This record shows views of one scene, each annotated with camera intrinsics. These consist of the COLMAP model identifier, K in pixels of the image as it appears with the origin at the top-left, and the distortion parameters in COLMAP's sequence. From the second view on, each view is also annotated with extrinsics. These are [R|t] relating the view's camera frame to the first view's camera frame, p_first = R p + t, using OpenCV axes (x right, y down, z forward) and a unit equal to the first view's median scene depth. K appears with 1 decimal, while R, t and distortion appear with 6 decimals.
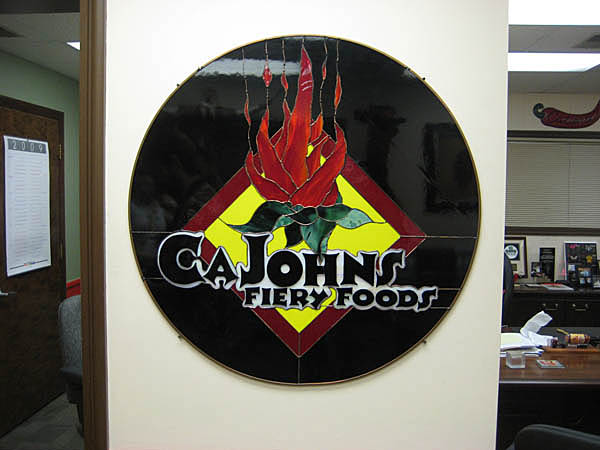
lens RADIAL K [[632.5, 0, 305.5], [0, 632.5, 224.0], [0, 0, 1]] dist [-0.064058, 0.000000]
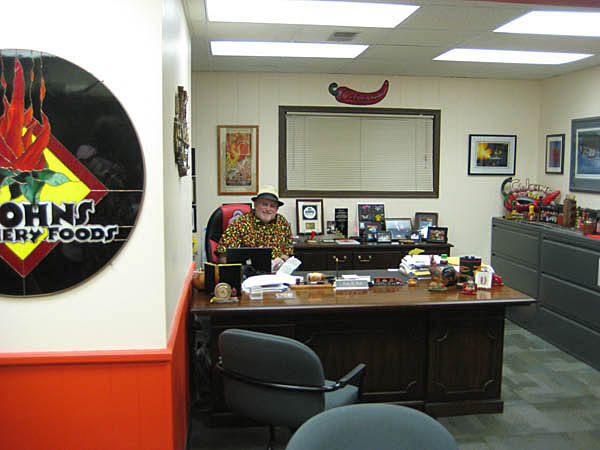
lens RADIAL K [[632.5, 0, 295.0], [0, 632.5, 225.9], [0, 0, 1]] dist [-0.064058, 0.000000]
pose [[0.984784, -0.019106, 0.172731, 0.354269], [0.010185, 0.998575, 0.052386, 0.028571], [-0.173486, -0.049830, 0.983575, -0.490224]]
